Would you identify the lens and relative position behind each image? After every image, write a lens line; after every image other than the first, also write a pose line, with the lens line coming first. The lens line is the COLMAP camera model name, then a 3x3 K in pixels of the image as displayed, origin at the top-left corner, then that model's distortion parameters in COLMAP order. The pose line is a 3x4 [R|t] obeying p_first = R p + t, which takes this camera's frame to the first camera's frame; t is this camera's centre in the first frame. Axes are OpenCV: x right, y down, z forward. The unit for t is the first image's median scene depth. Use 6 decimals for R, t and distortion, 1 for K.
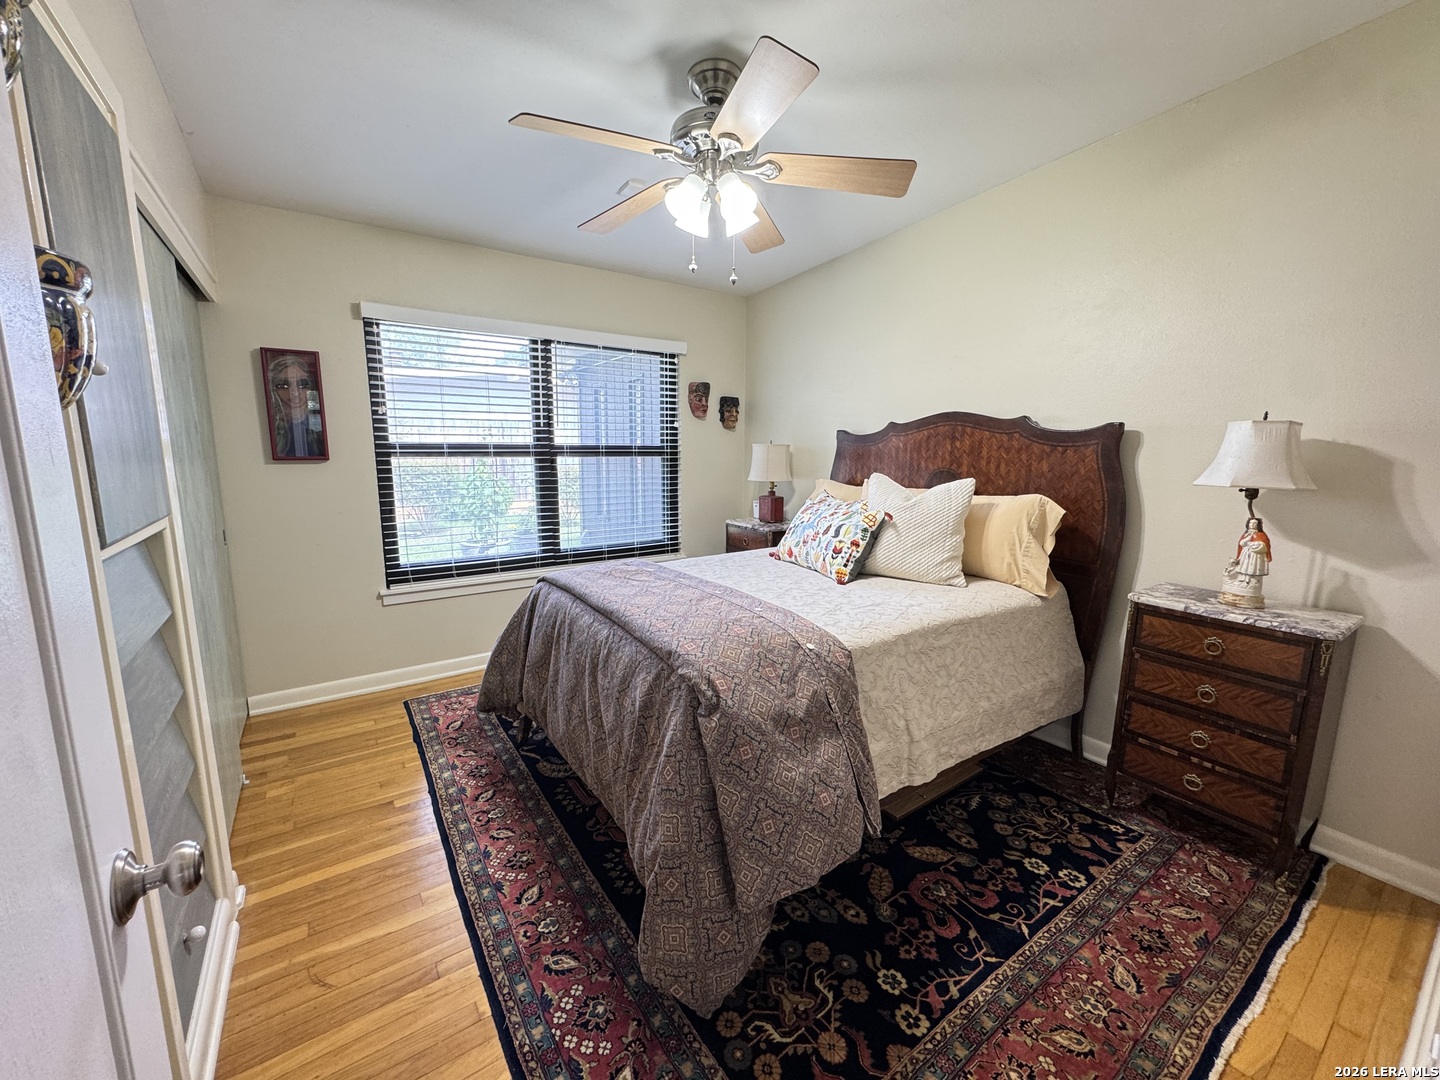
lens RADIAL K [[575.4, 0, 720.0], [0, 575.4, 540.0], [0, 0, 1]] dist [-0.000998, -0.000035]
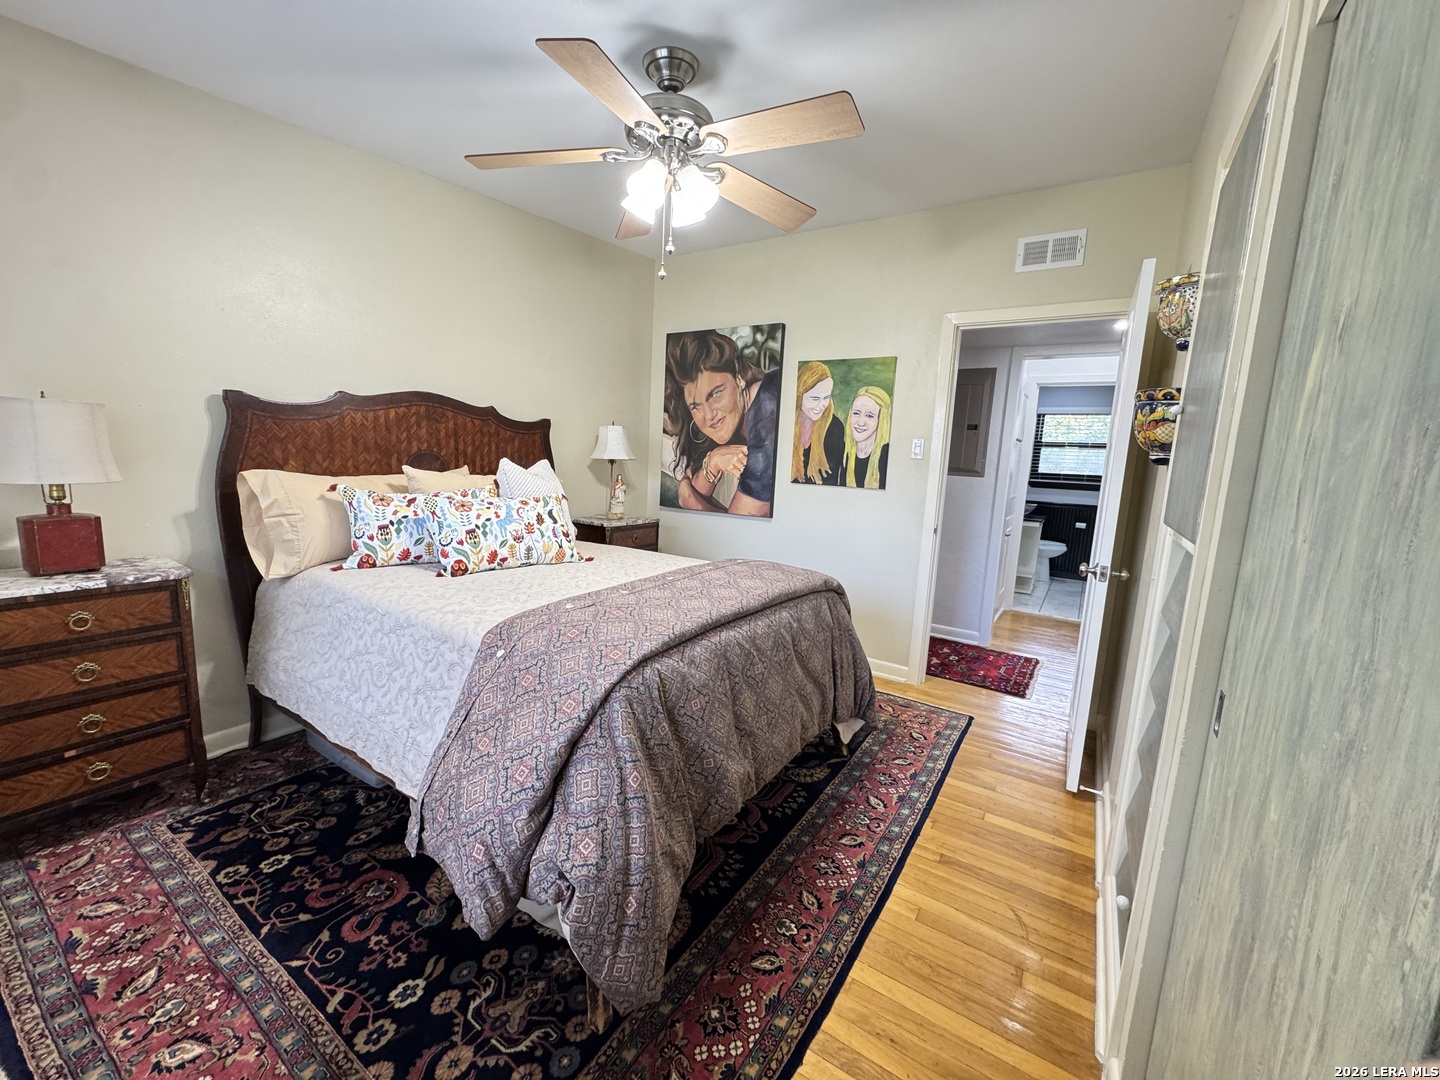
lens RADIAL K [[575.4, 0, 720.0], [0, 575.4, 540.0], [0, 0, 1]] dist [-0.000998, -0.000035]
pose [[-0.382290, -0.161804, 0.909766, -0.983572], [0.102677, 0.971015, 0.215843, -0.192006], [-0.918320, 0.175927, -0.354596, 1.294001]]
